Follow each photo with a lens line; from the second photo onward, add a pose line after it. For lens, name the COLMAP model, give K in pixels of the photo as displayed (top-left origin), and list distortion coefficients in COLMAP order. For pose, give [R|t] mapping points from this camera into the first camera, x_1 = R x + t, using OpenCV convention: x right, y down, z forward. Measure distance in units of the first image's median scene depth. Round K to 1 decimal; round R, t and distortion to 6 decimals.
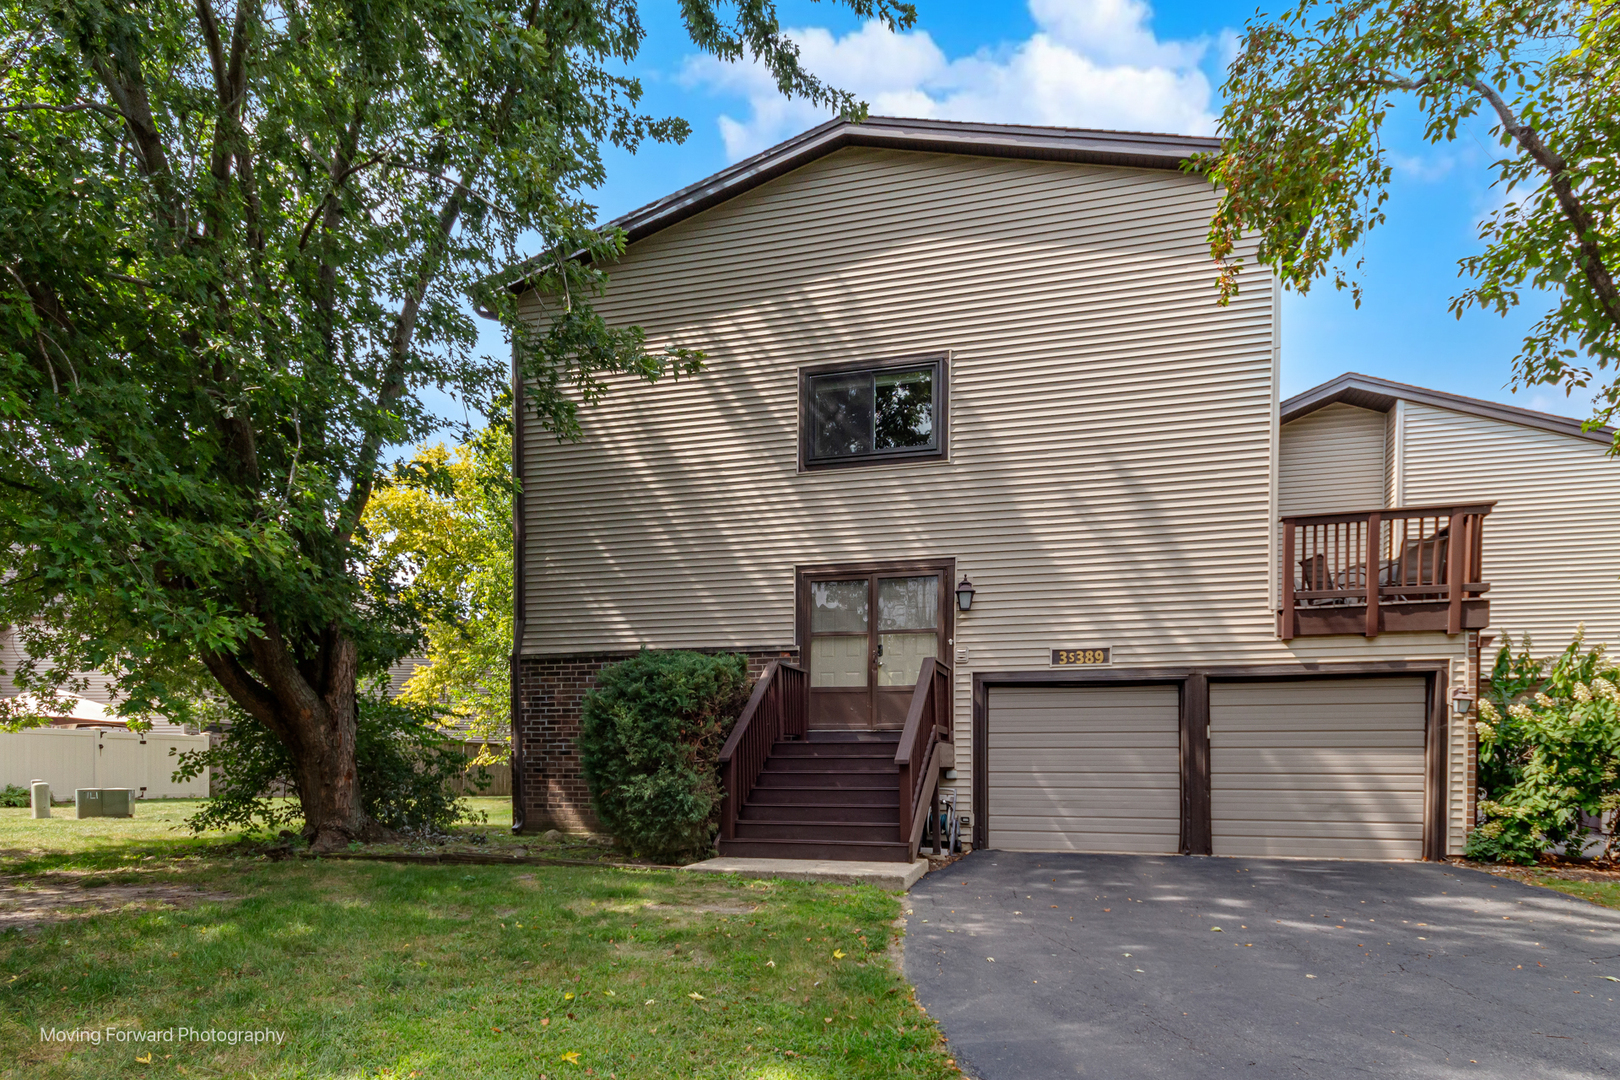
lens RADIAL K [[809.4, 0, 810.0], [0, 809.4, 540.0], [0, 0, 1]] dist [0.003440, 0.000765]
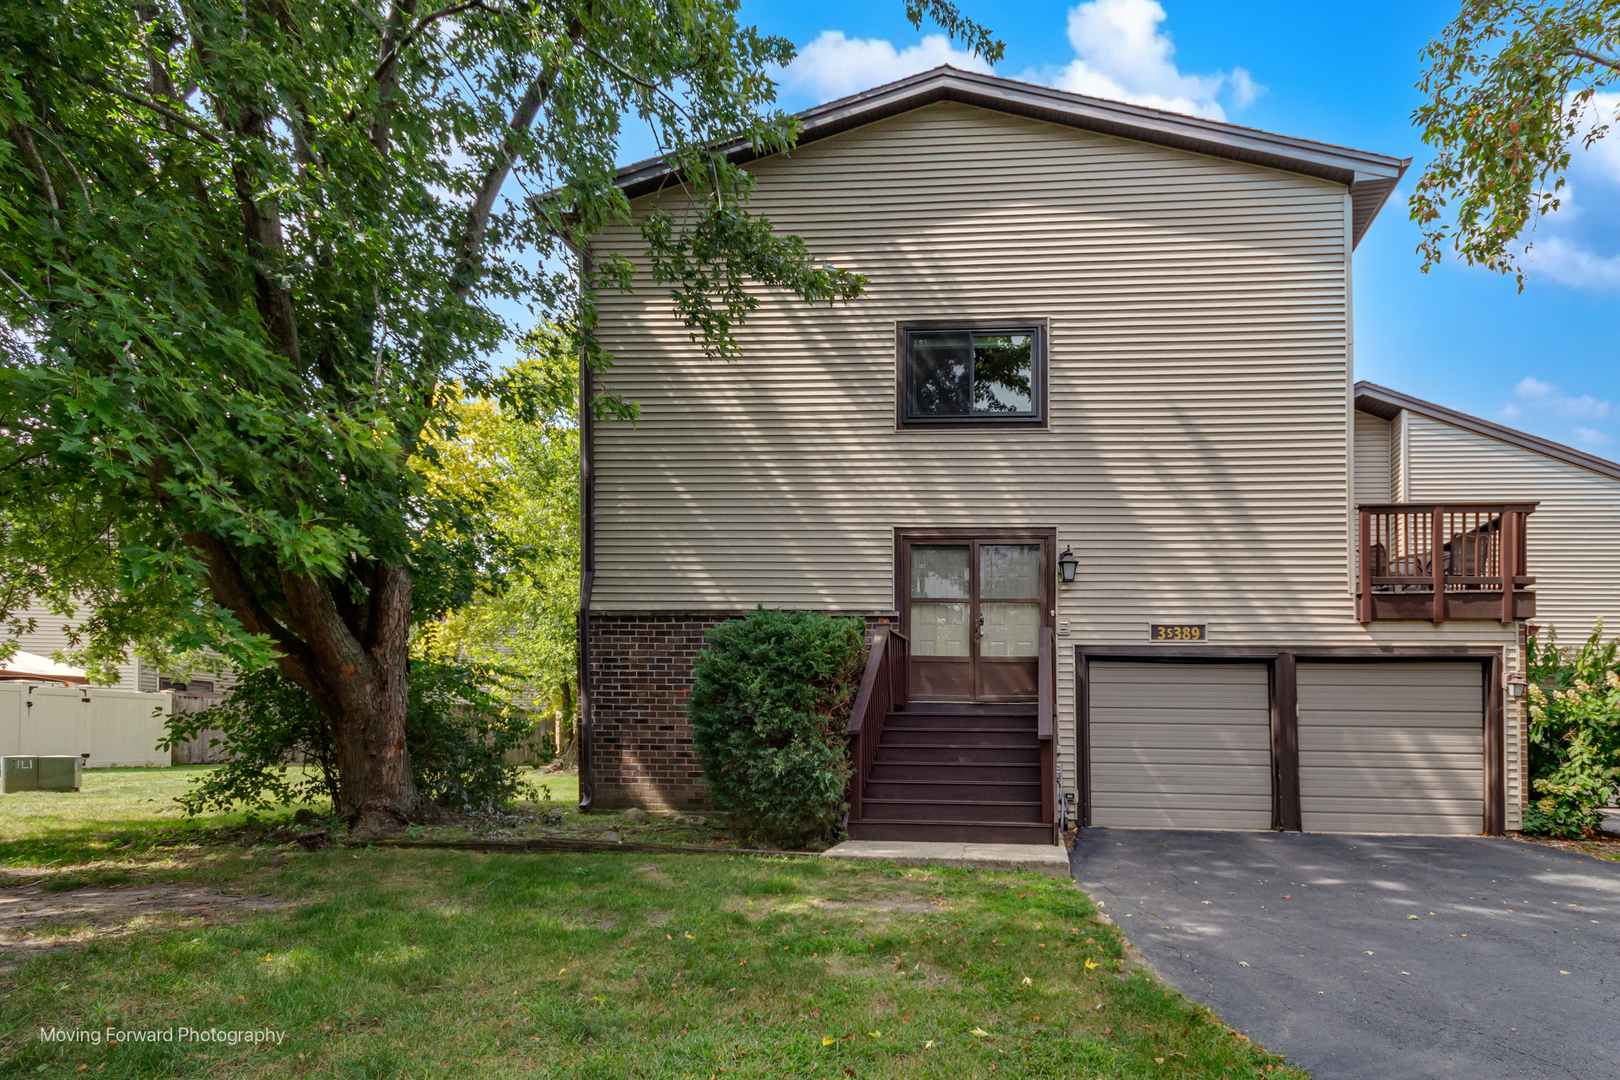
lens RADIAL K [[722.5, 0, 810.0], [0, 722.5, 540.0], [0, 0, 1]] dist [0.002658, 0.000769]
pose [[0.987681, 0.051763, 0.147672, -0.255184], [-0.053567, 0.998530, 0.008265, 0.048177], [-0.147027, -0.016074, 0.989002, 0.192787]]
